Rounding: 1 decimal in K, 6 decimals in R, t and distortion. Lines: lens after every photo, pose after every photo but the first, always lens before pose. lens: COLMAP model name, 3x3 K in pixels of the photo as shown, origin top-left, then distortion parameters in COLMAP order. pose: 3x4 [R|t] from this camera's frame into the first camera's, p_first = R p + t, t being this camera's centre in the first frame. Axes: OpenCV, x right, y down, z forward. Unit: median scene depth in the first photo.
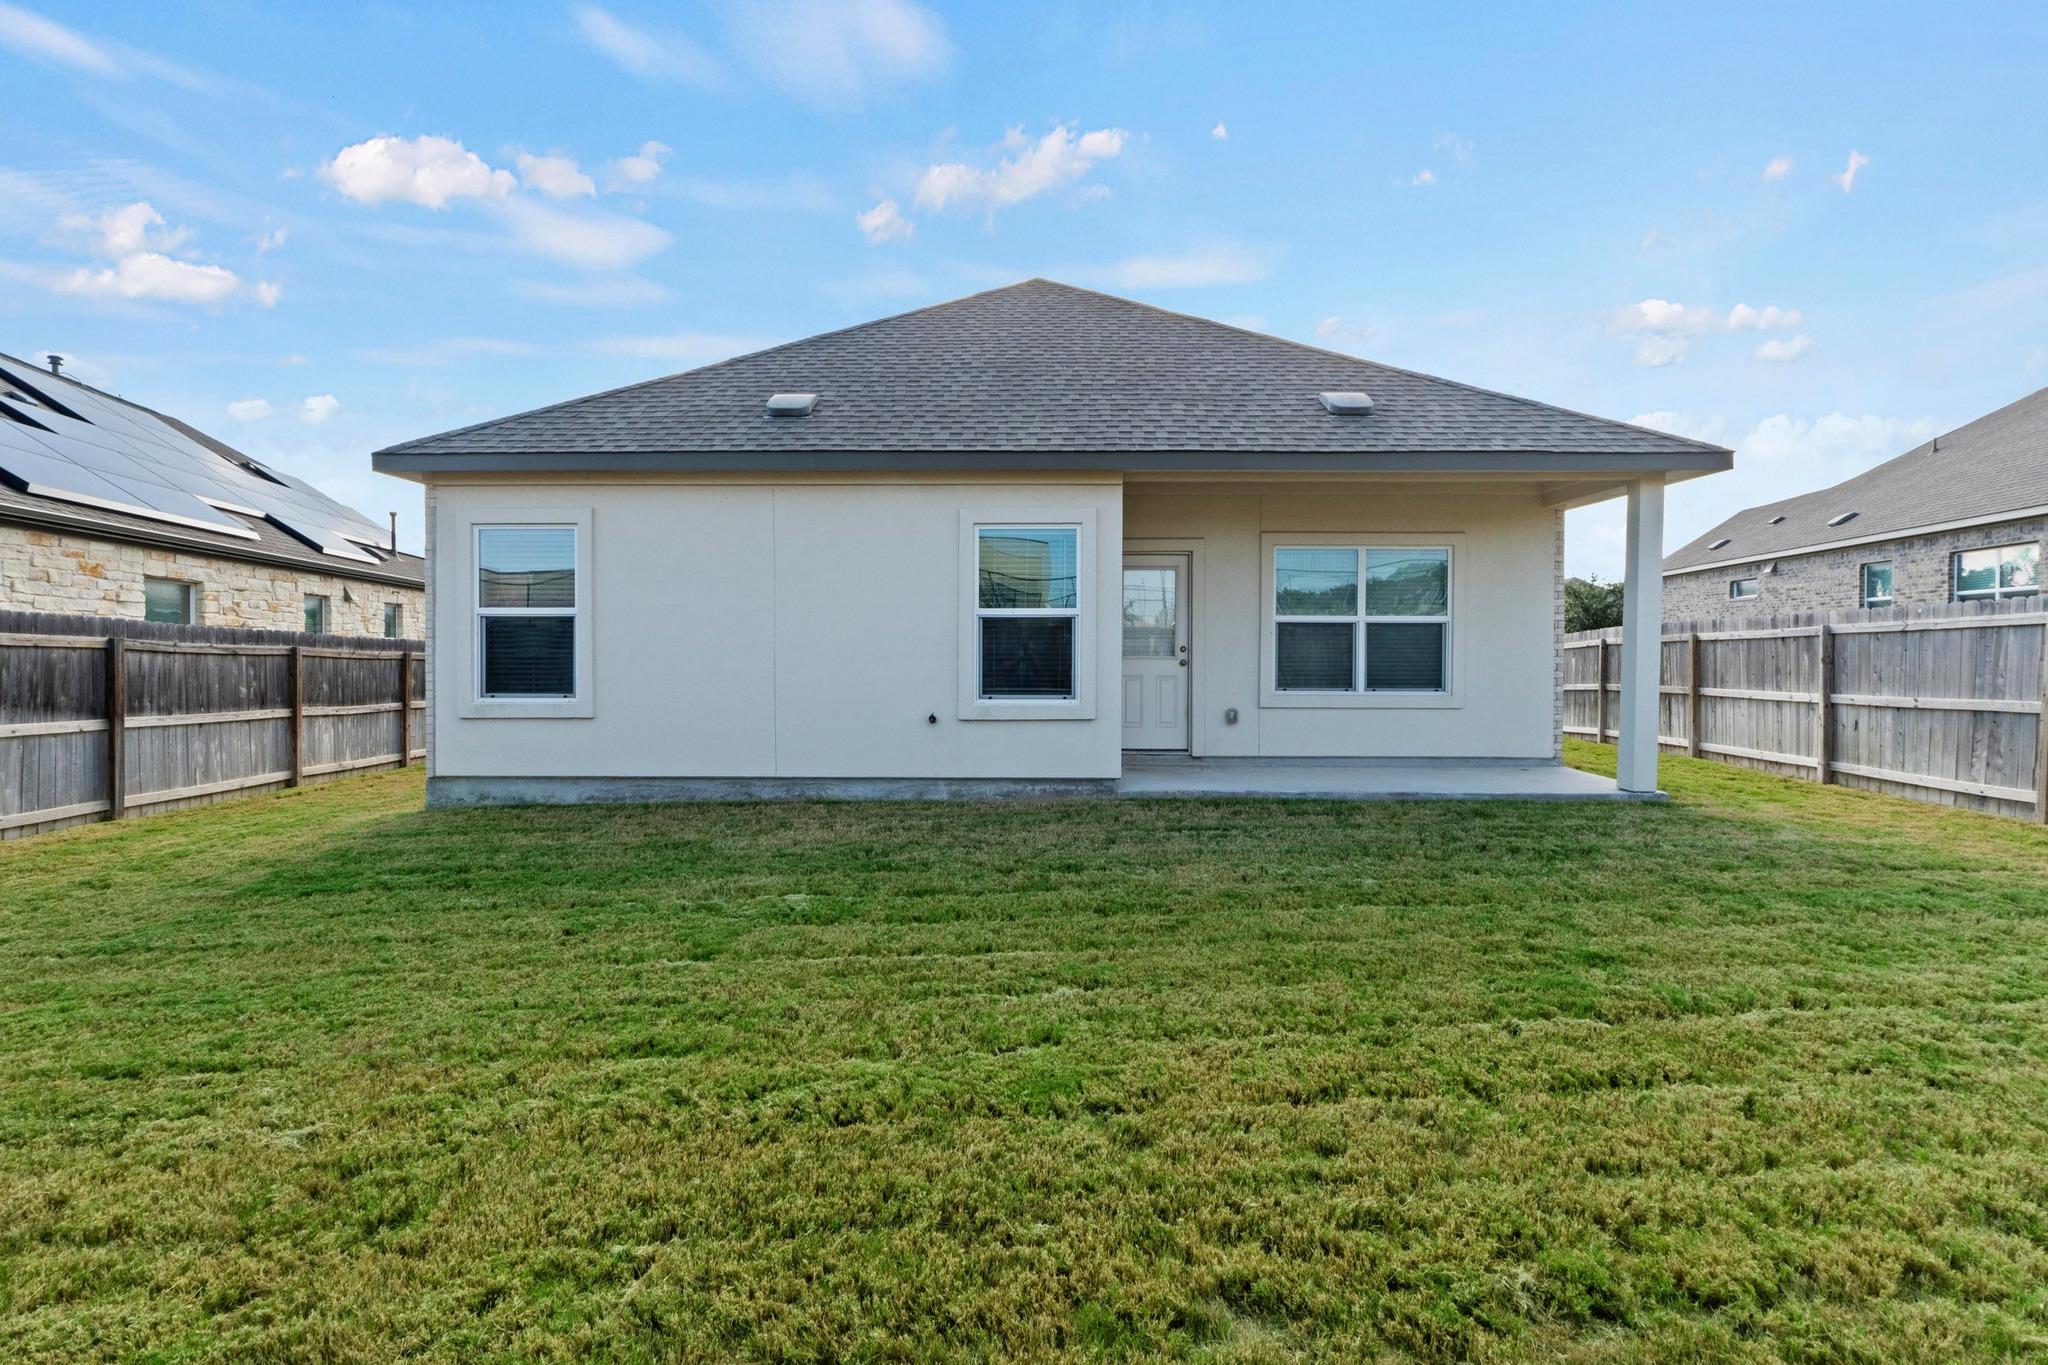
lens RADIAL K [[893.8, 0, 1023.2], [0, 893.8, 651.0], [0, 0, 1]] dist [-0.002337, -0.000268]
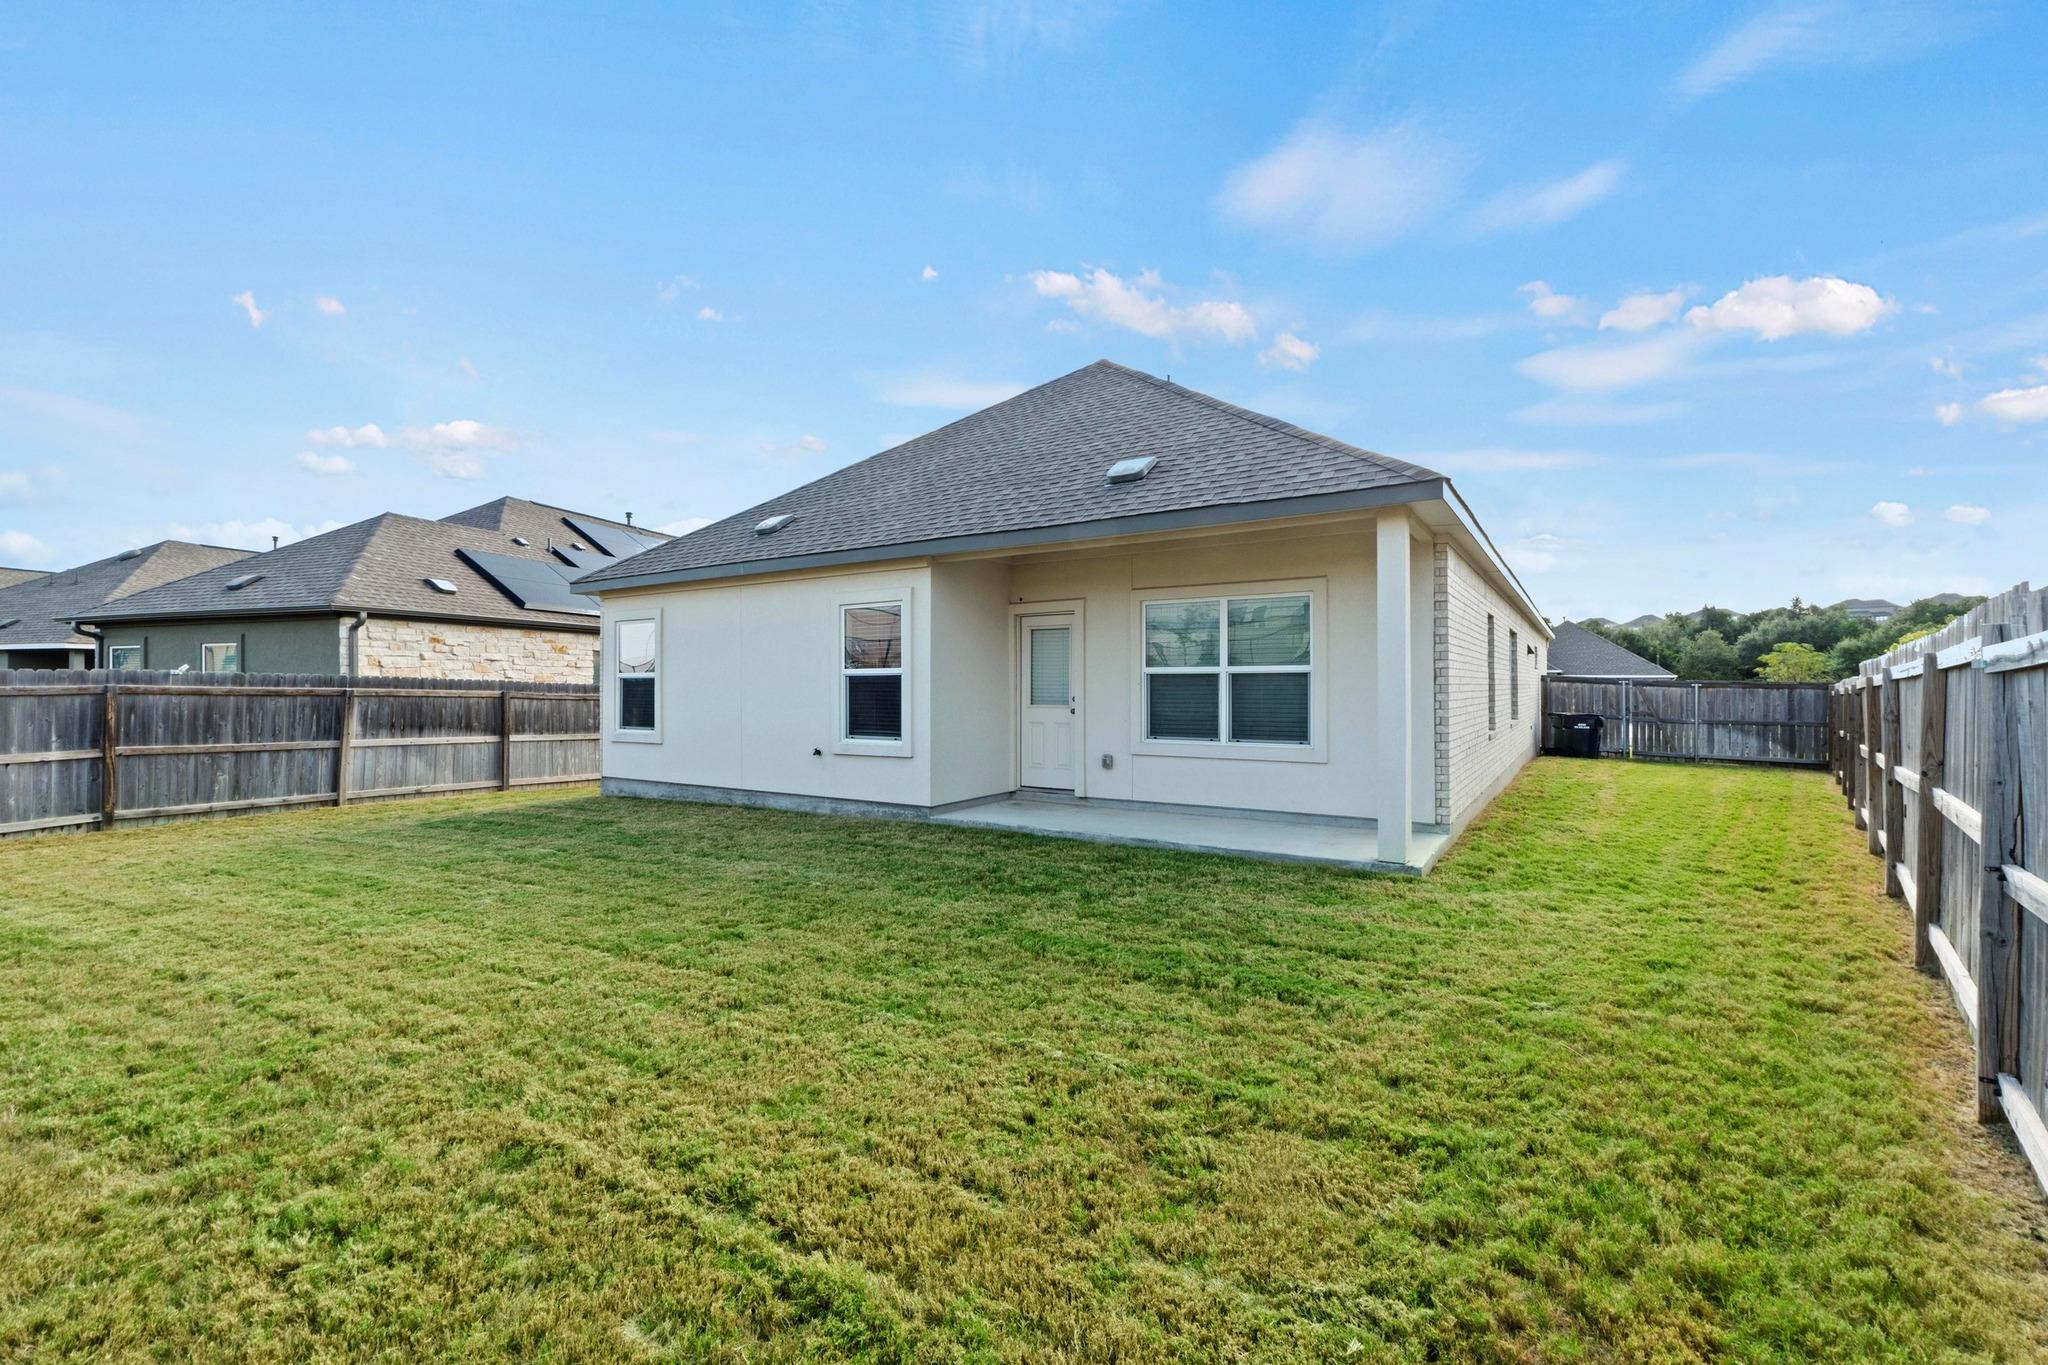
lens RADIAL K [[893.8, 0, 1025.6], [0, 893.8, 688.3], [0, 0, 1]] dist [-0.002337, -0.000268]
pose [[0.839778, -0.002351, -0.542925, 0.846510], [0.002665, 0.999996, -0.000207, -0.017515], [0.542923, -0.001274, 0.839781, 0.045629]]
